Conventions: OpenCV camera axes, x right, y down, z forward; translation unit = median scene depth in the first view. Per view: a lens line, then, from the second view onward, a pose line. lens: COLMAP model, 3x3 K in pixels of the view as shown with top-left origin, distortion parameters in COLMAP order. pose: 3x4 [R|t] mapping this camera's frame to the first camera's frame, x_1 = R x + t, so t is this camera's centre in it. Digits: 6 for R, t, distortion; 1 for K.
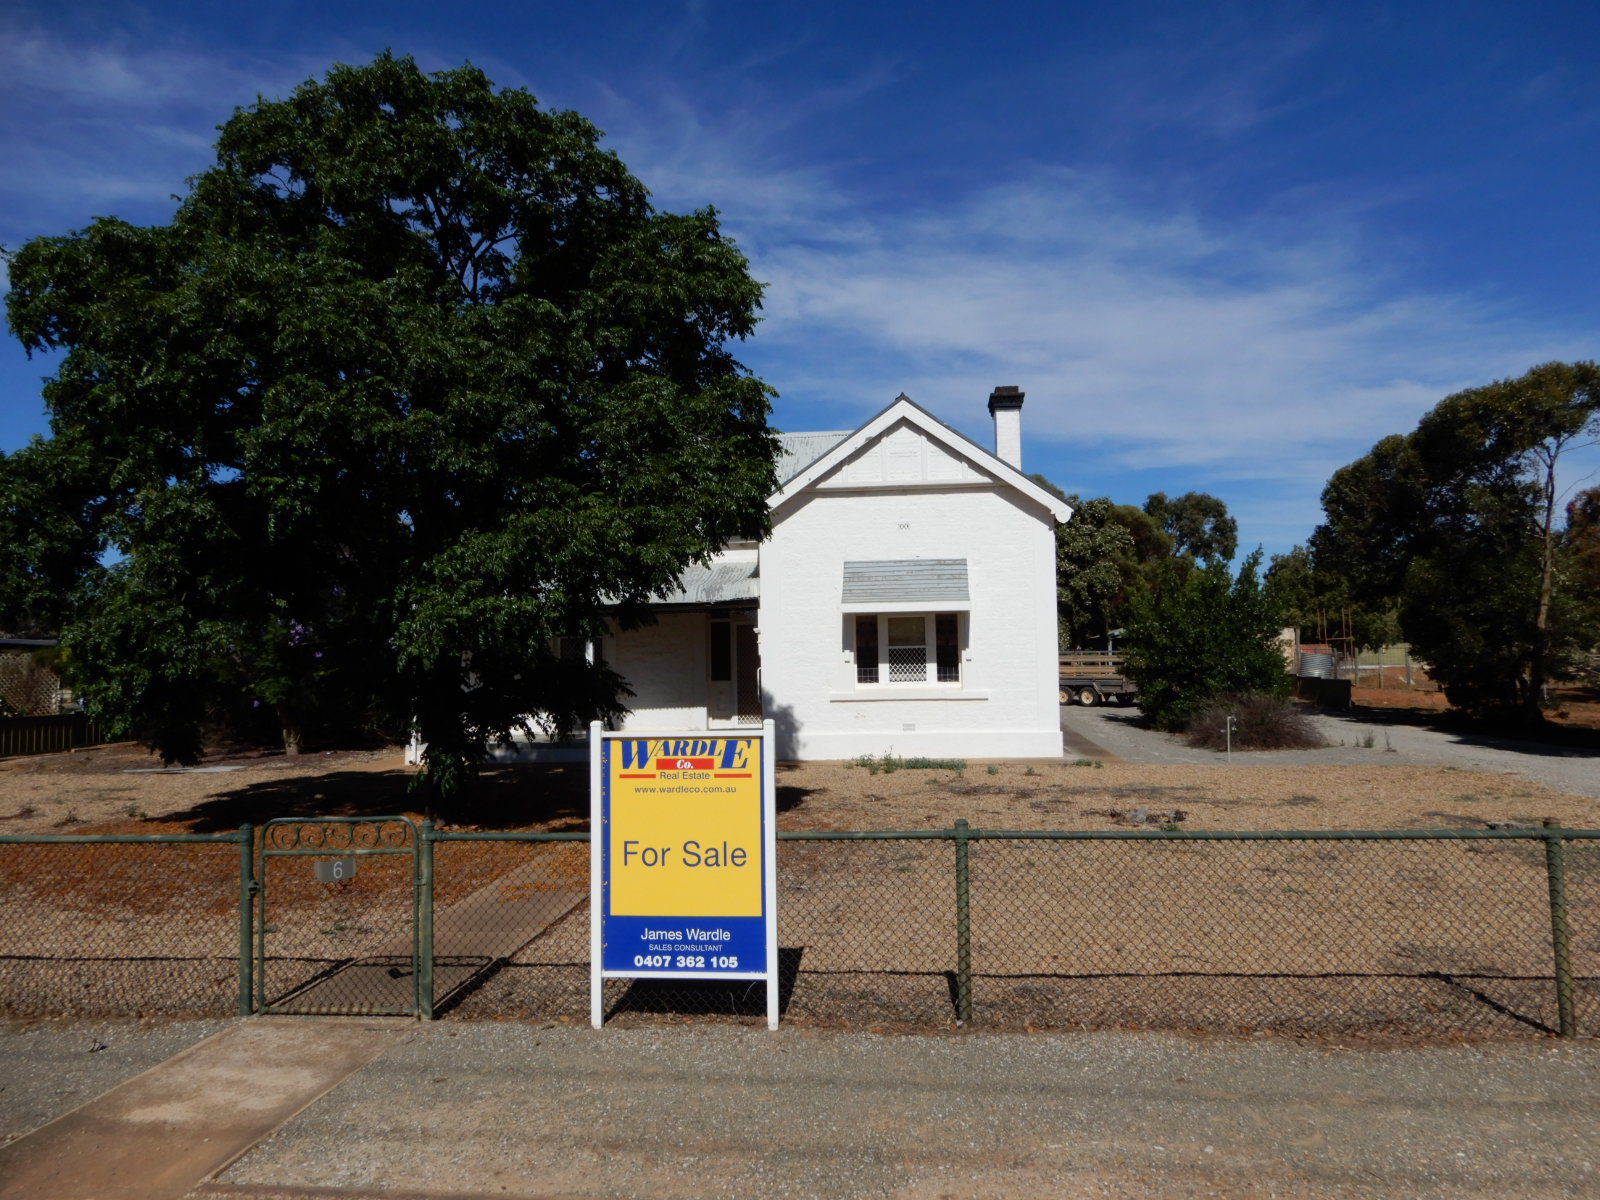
lens RADIAL K [[1128.4, 0, 800.0], [0, 1128.4, 600.0], [0, 0, 1]] dist [-0.003193, 0.000133]
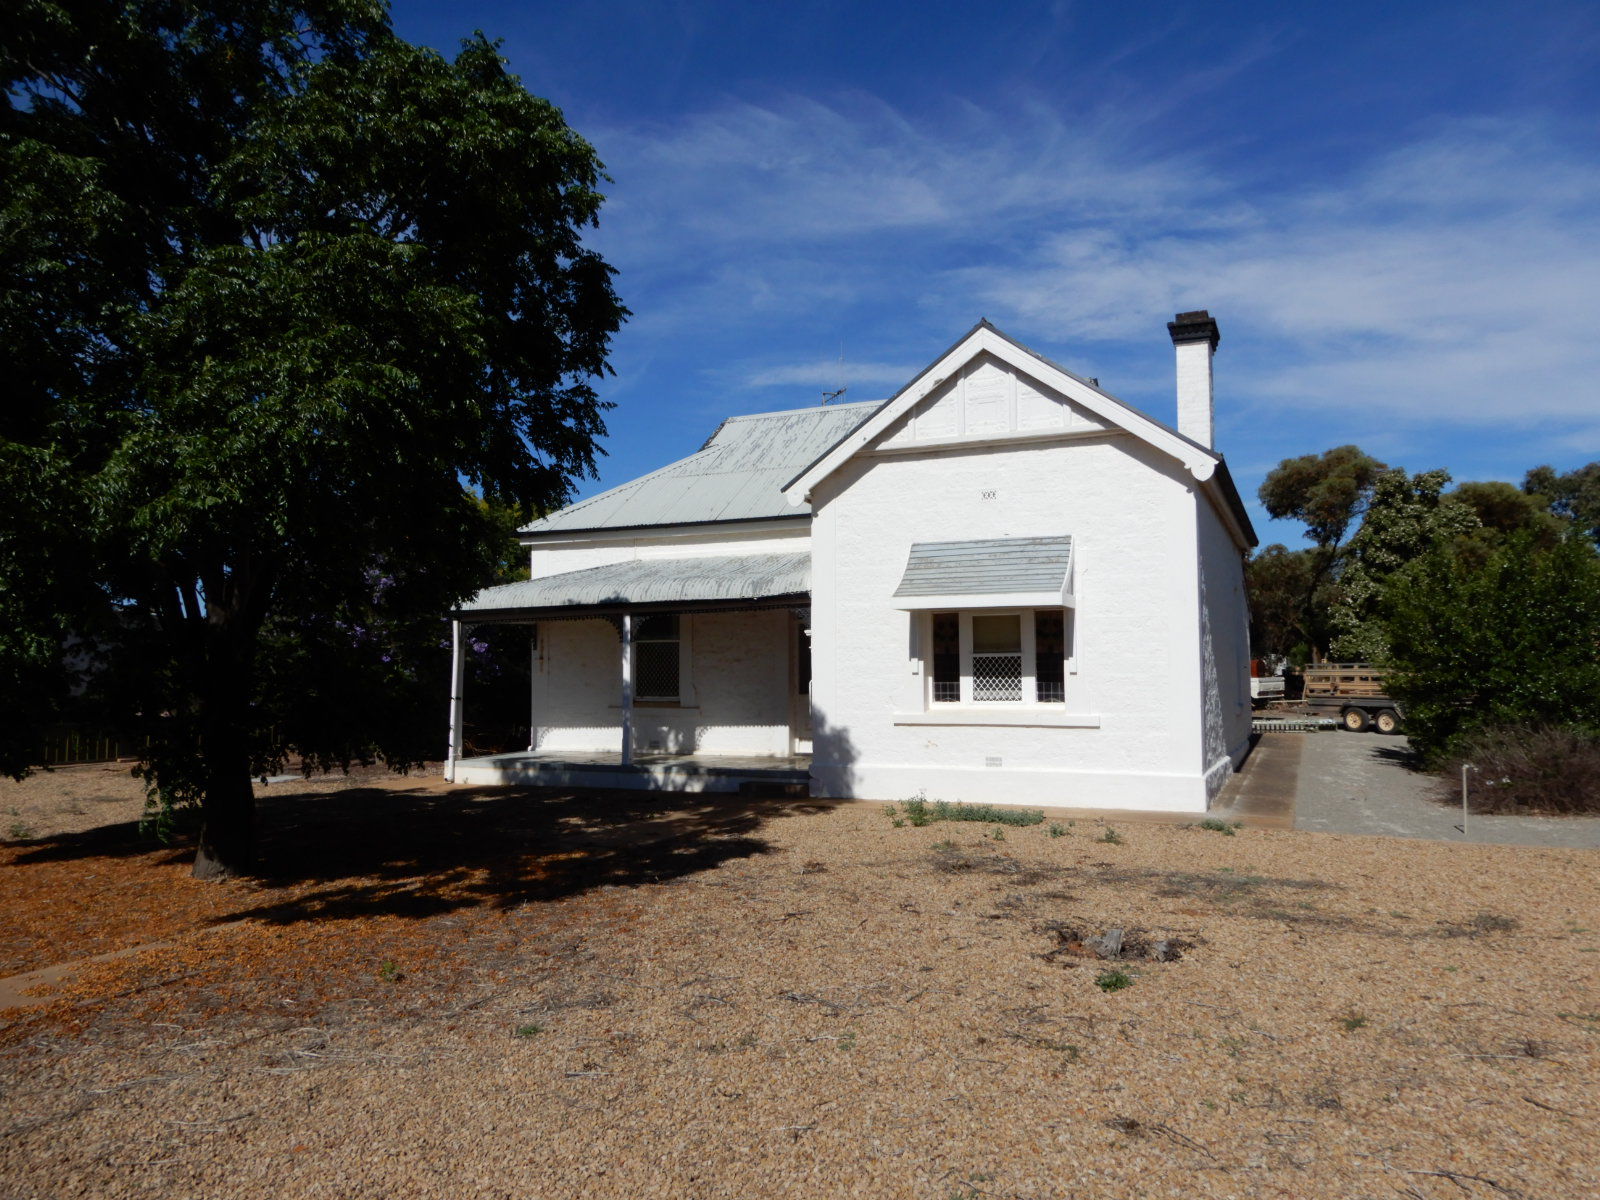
lens RADIAL K [[1118.1, 0, 800.0], [0, 1118.1, 600.0], [0, 0, 1]] dist [-0.006025, -0.002245]
pose [[0.947747, -0.007465, -0.318936, 0.209861], [0.005399, 0.999958, -0.007362, 0.009761], [0.318978, 0.005255, 0.947748, 0.250189]]
